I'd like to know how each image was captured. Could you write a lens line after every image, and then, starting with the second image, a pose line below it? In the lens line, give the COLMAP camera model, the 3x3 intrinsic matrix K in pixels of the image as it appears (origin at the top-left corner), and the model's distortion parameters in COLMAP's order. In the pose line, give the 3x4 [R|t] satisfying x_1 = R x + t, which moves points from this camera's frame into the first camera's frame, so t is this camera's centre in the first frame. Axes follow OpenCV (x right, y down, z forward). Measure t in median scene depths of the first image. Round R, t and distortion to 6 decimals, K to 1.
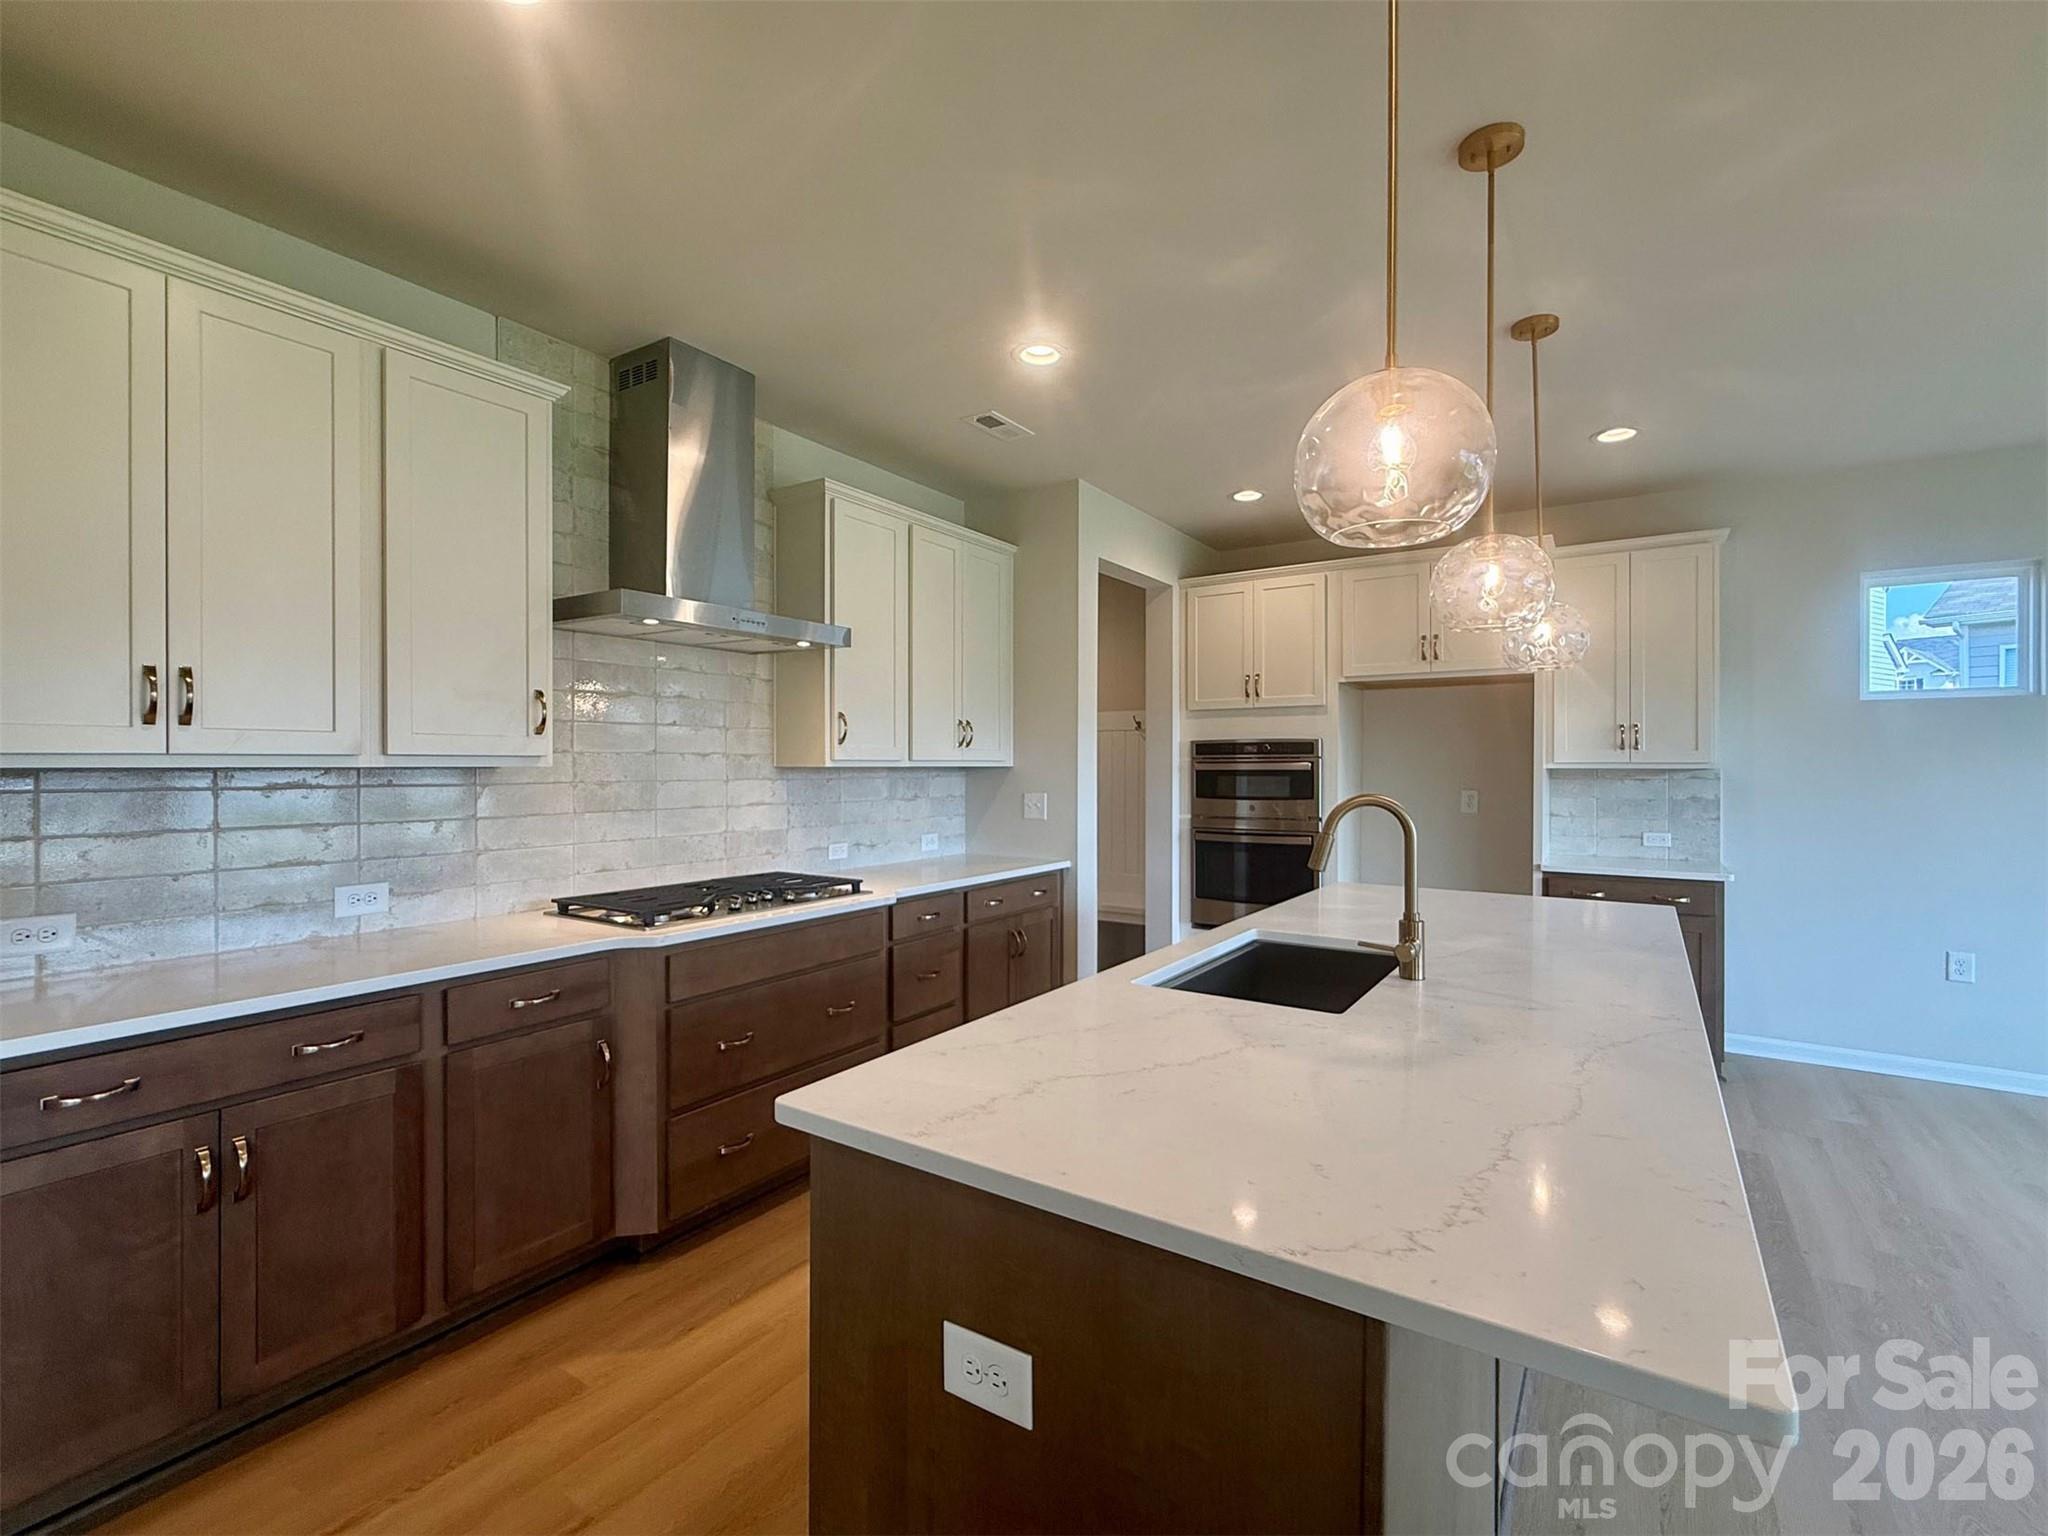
lens RADIAL K [[927.3, 0, 1027.1], [0, 927.3, 768.4], [0, 0, 1]] dist [-0.003066, 0.000372]
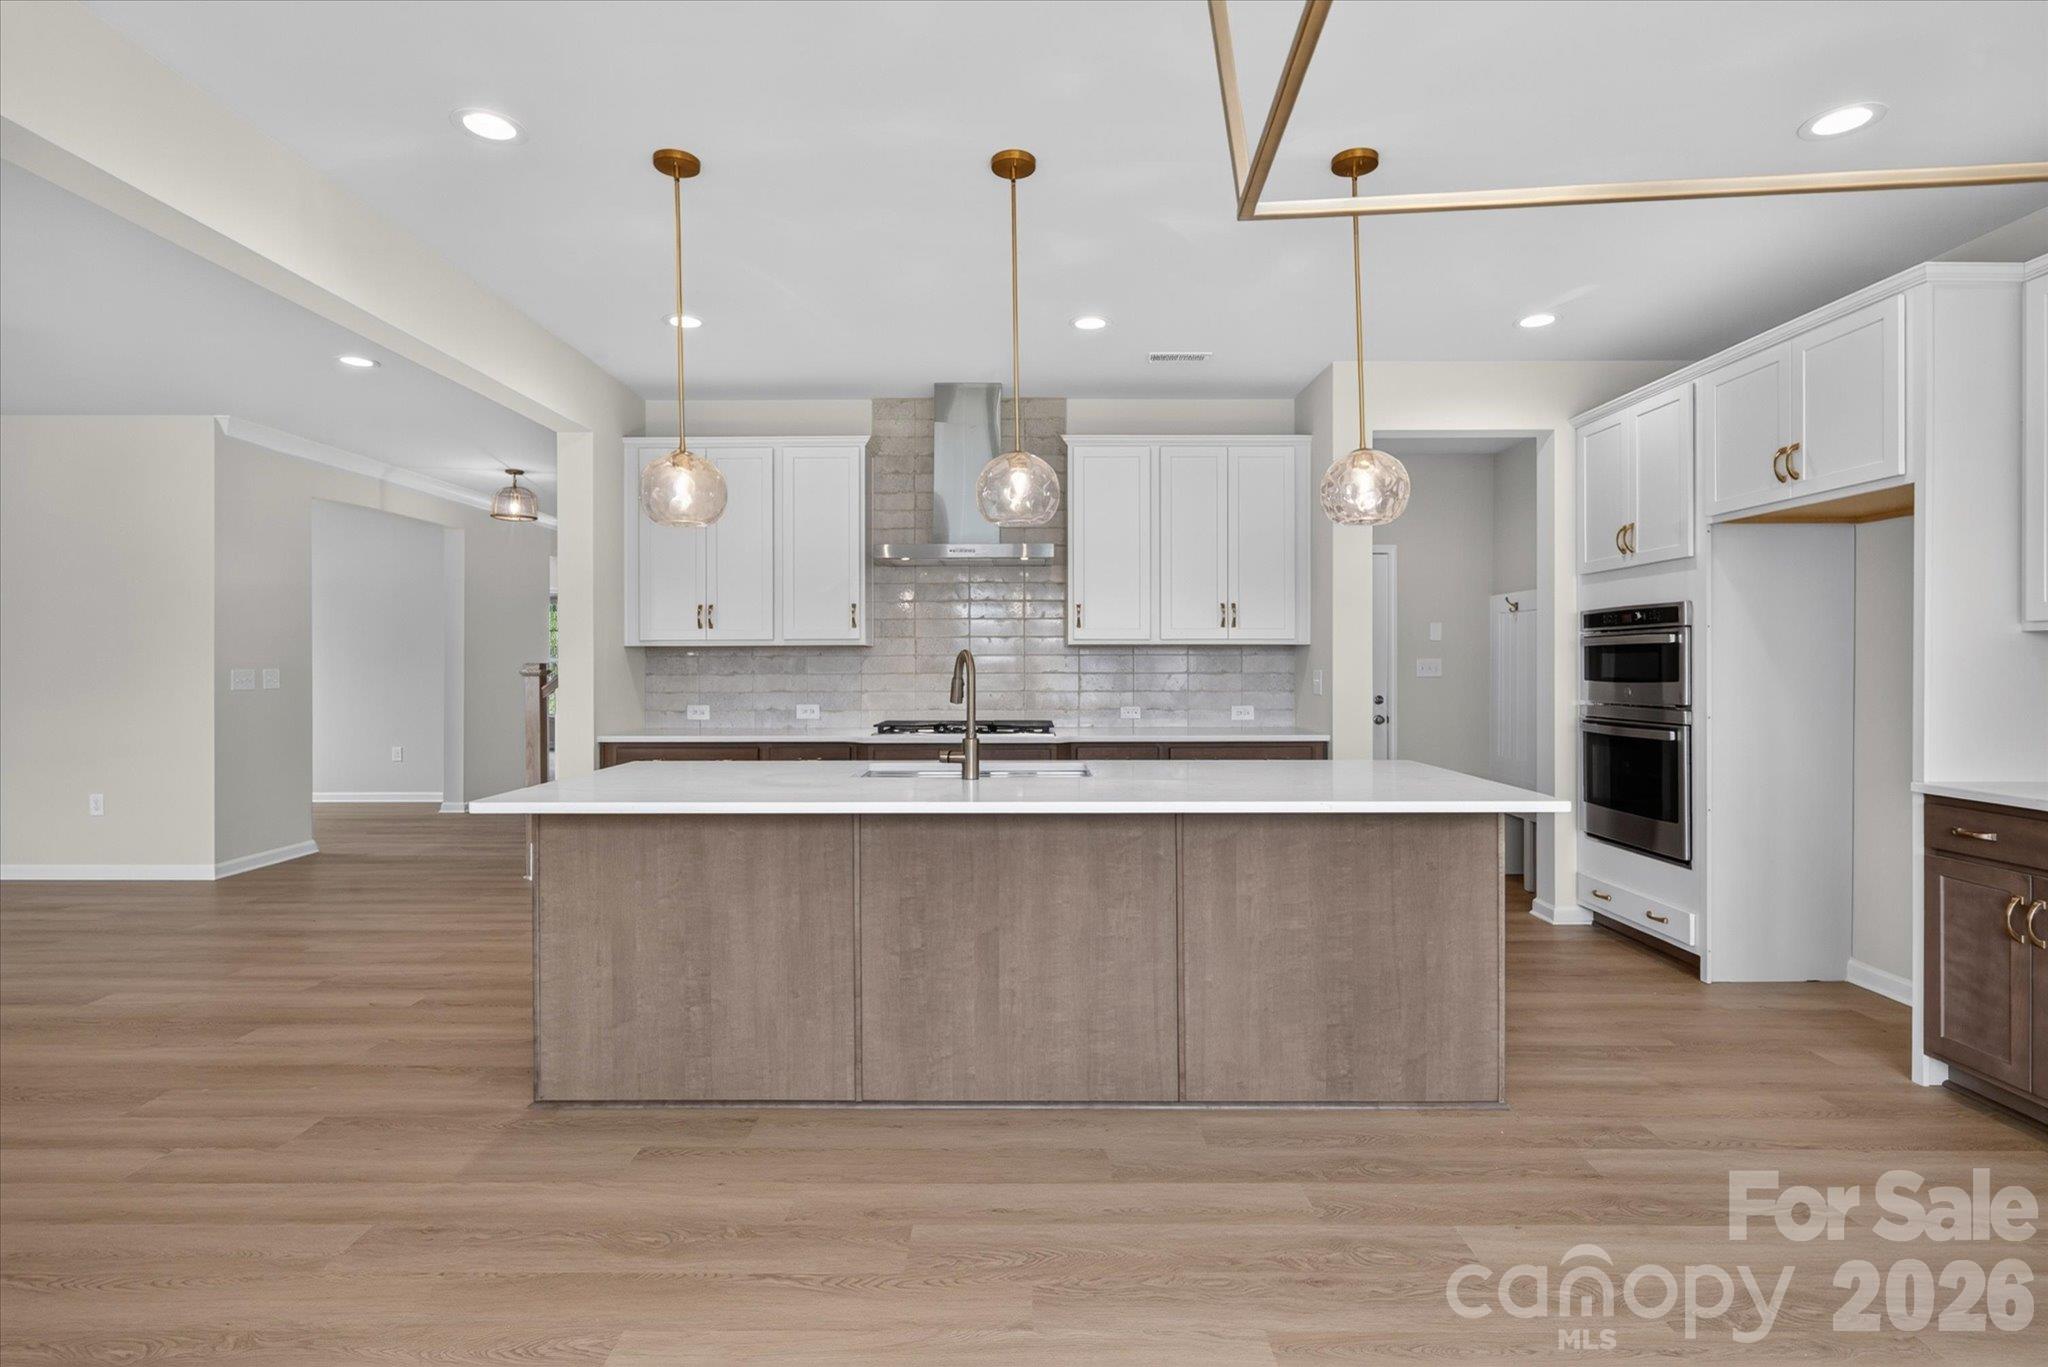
lens RADIAL K [[988.6, 0, 1017.6], [0, 988.6, 672.6], [0, 0, 1]] dist [0.000051, 0.001458]
pose [[0.548618, 0.004948, -0.836059, 0.775031], [-0.001192, 0.999986, 0.005136, 0.025814], [0.836072, -0.001821, 0.548616, 0.109471]]
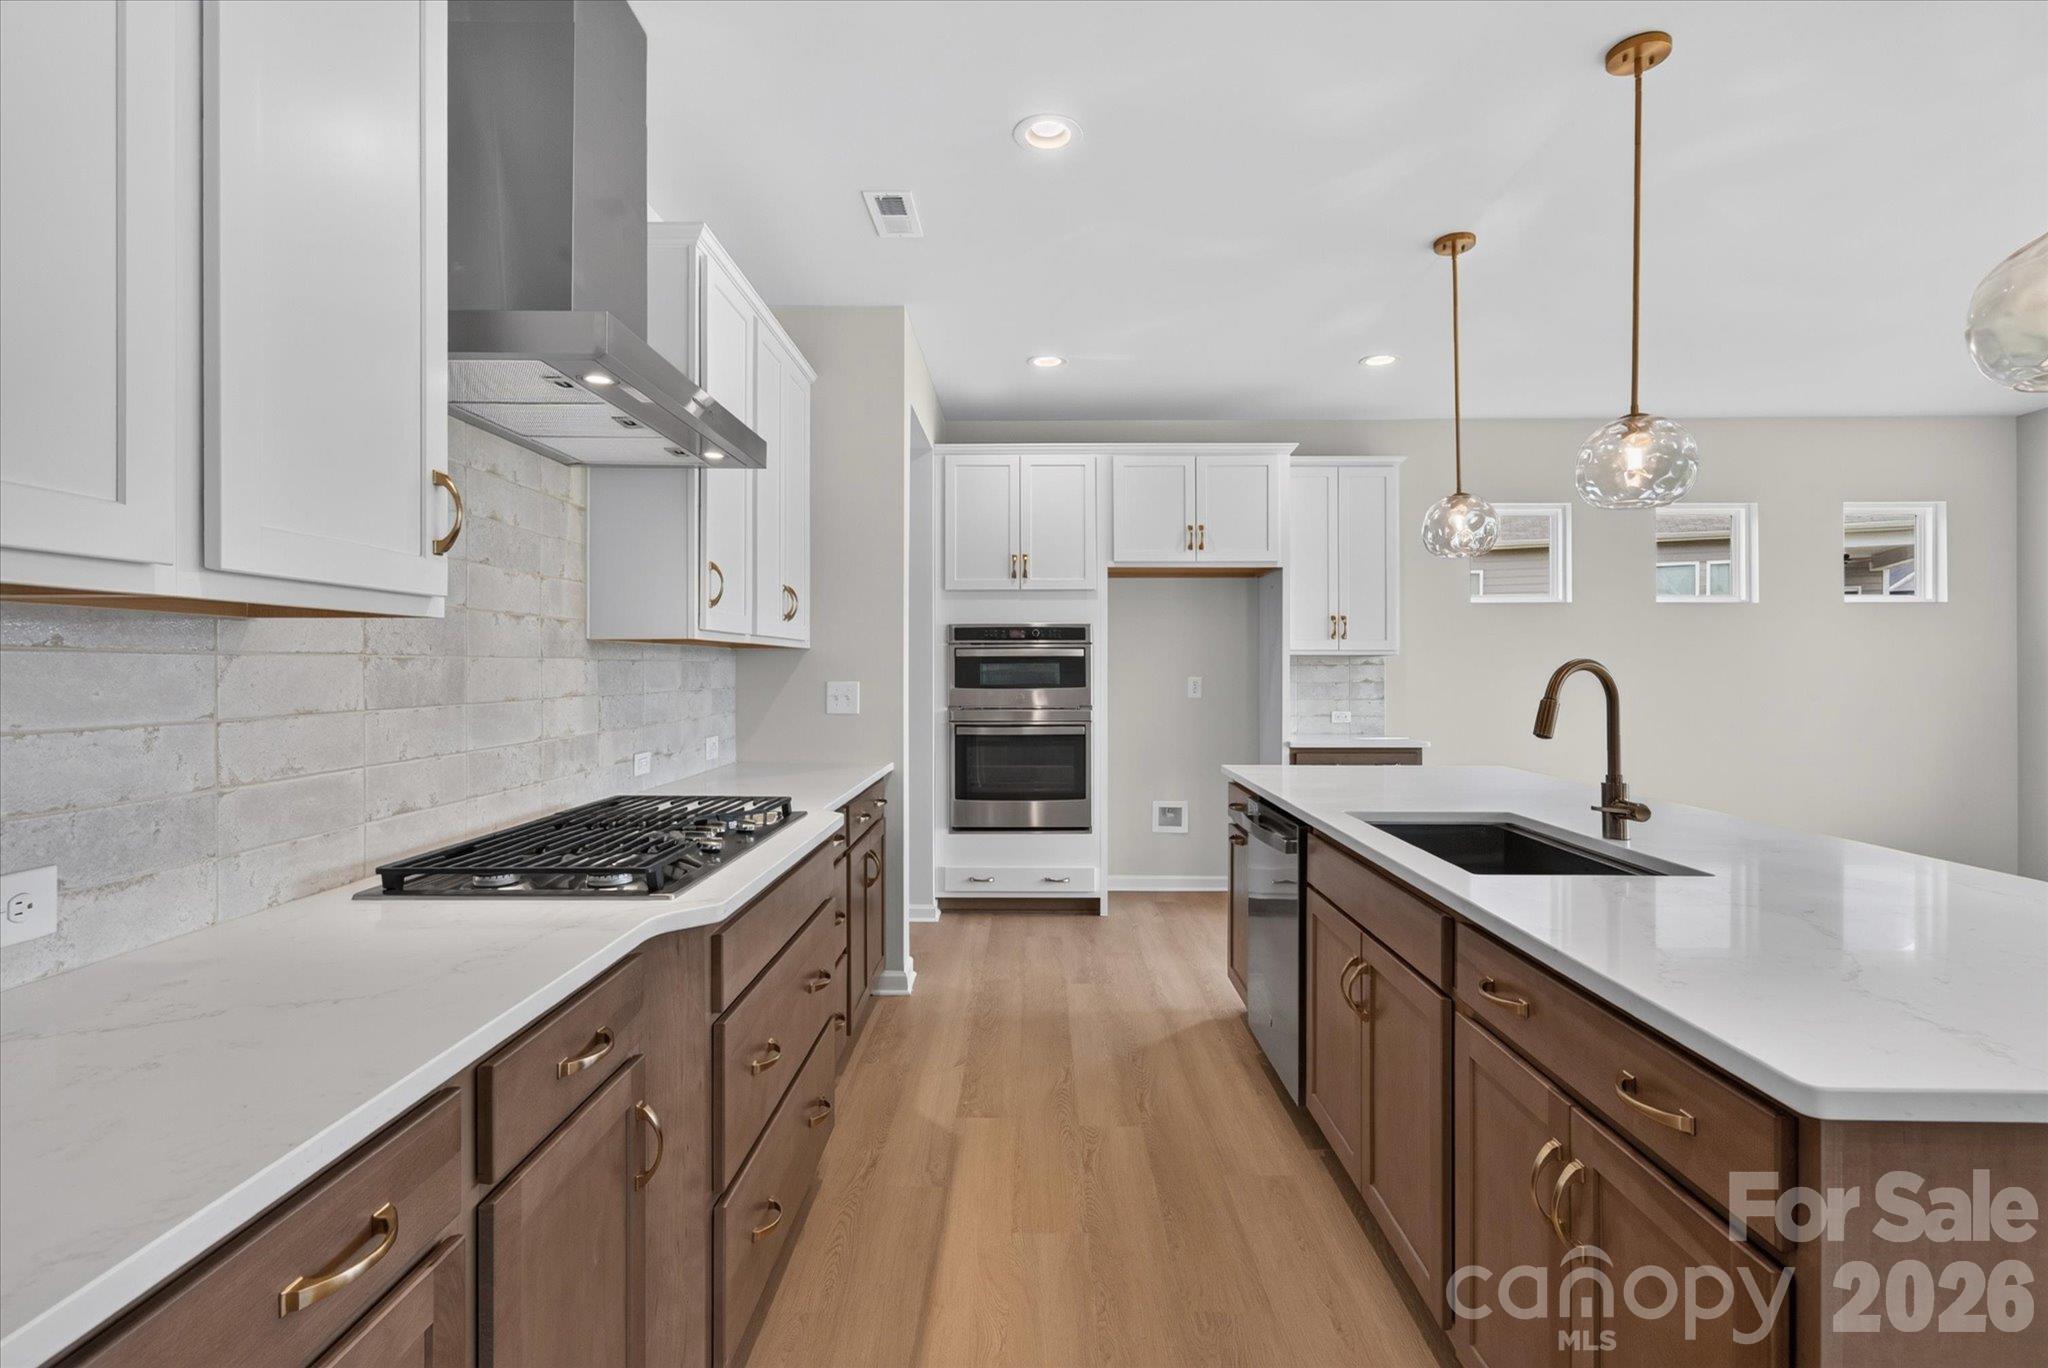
lens RADIAL K [[963.4, 0, 1029.8], [0, 963.4, 664.1], [0, 0, 1]] dist [0.006349, 0.001280]
pose [[0.839956, 0.000622, 0.542655, -0.320907], [0.002724, 0.999982, -0.005362, 0.017411], [-0.542648, 0.005982, 0.839939, 0.206858]]
